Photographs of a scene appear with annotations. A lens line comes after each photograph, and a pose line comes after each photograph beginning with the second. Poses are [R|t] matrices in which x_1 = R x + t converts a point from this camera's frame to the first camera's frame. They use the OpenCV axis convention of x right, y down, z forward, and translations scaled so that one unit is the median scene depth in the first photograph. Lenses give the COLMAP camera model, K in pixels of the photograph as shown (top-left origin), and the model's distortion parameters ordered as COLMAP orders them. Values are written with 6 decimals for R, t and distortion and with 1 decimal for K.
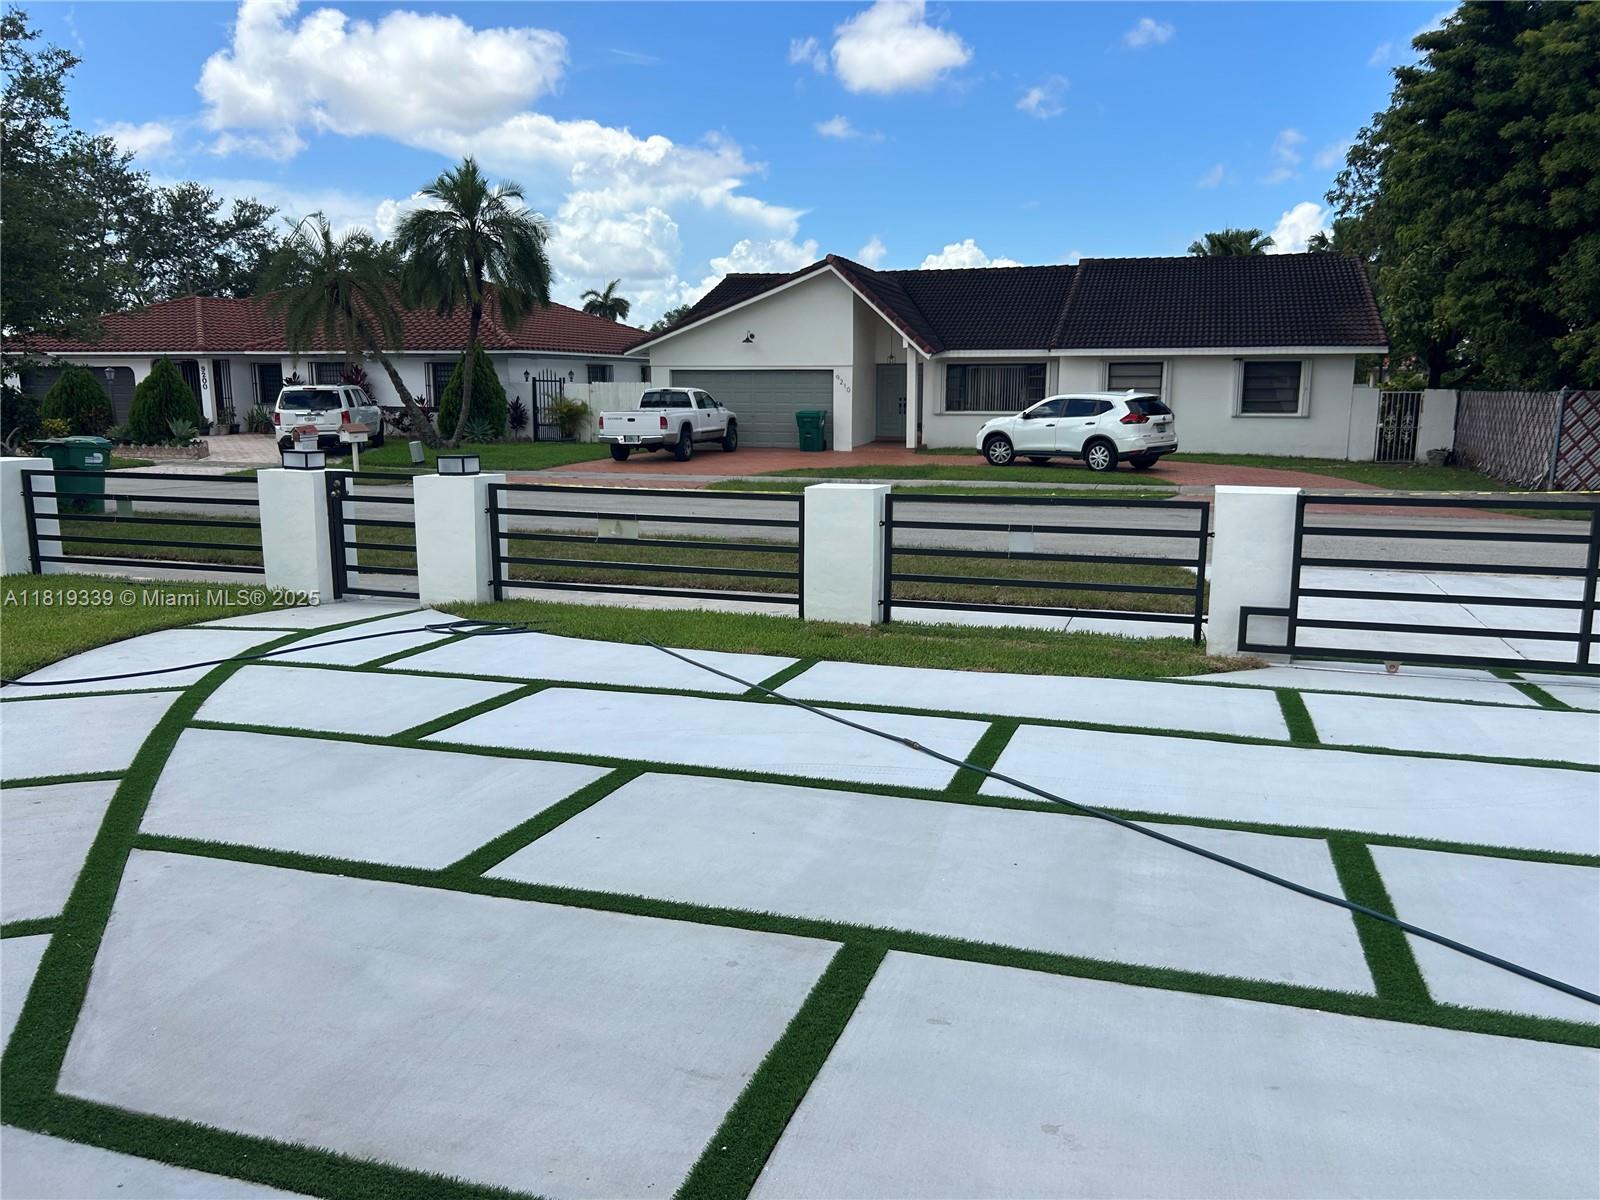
lens RADIAL K [[1220.1, 0, 800.8], [0, 1220.1, 603.4], [0, 0, 1]] dist [0.053050, -0.063299]
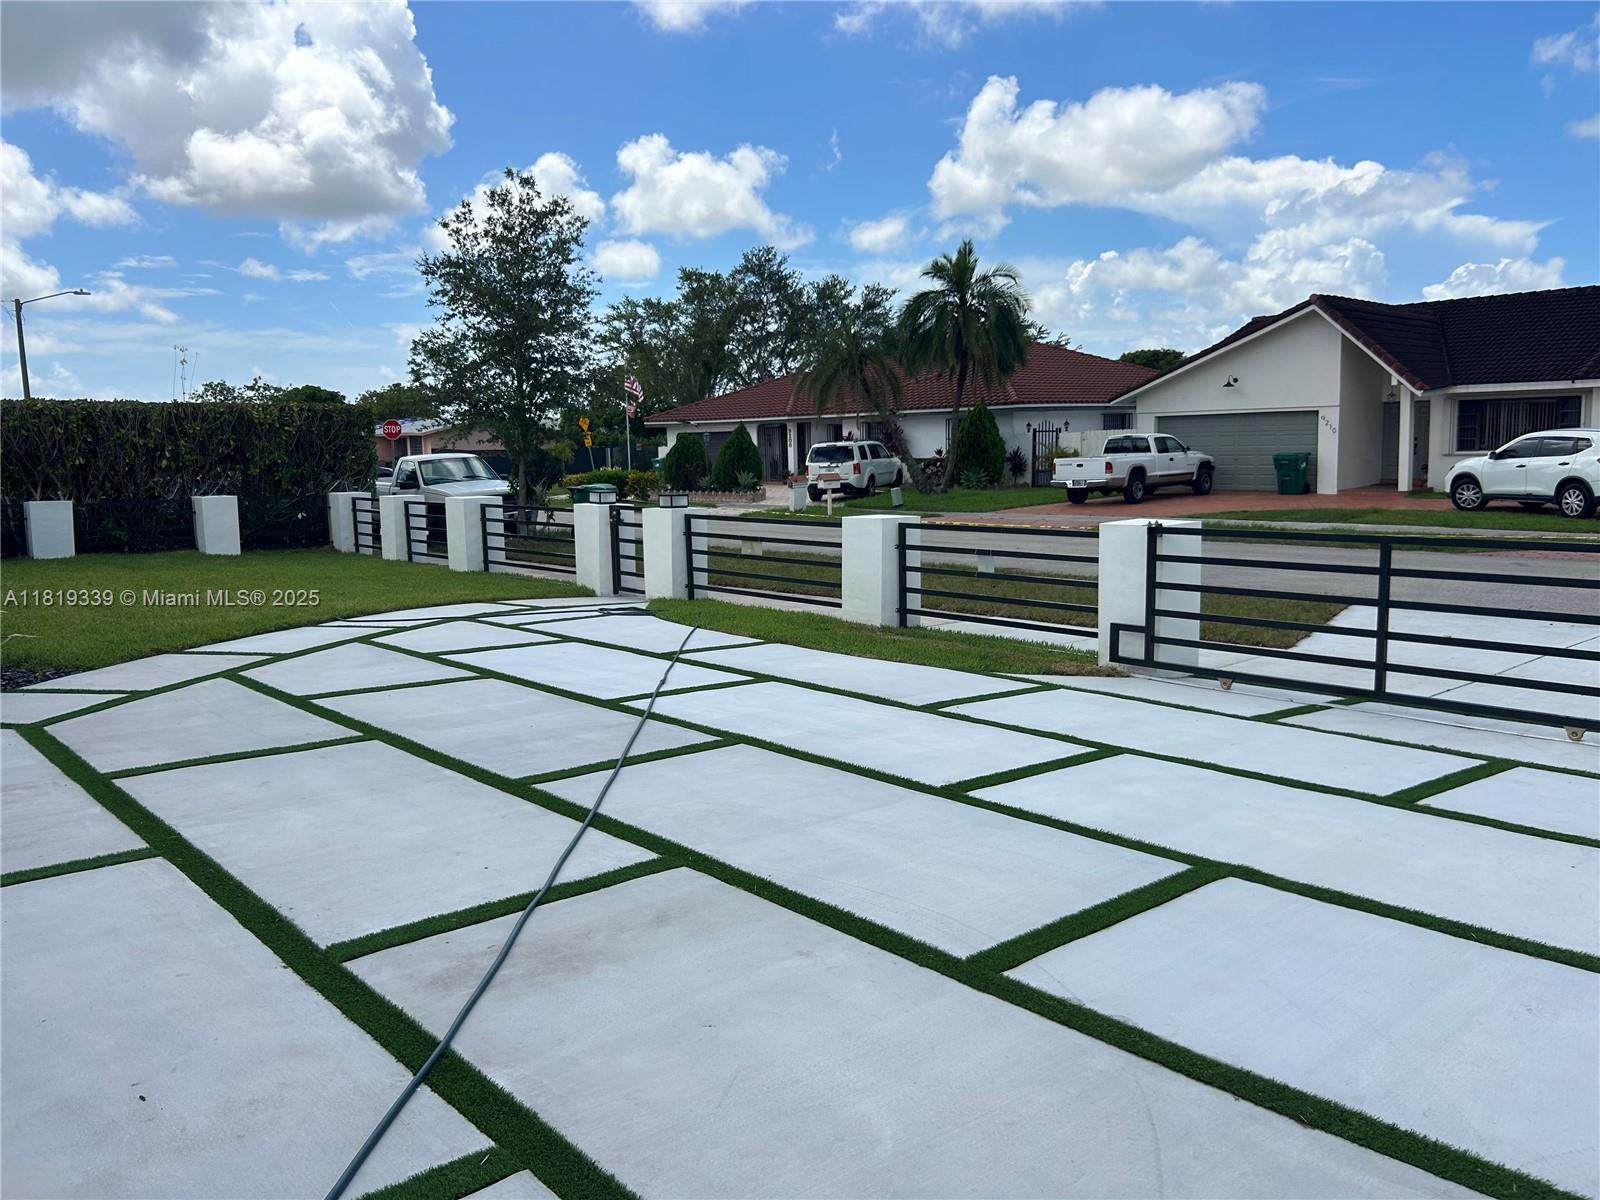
lens RADIAL K [[1220.1, 0, 787.9], [0, 1220.1, 596.0], [0, 0, 1]] dist [0.053050, -0.063299]
pose [[0.848677, 0.044694, -0.527020, 0.204980], [-0.068146, 0.997358, -0.025158, 0.007843], [0.524504, 0.057265, 0.849480, -0.039174]]
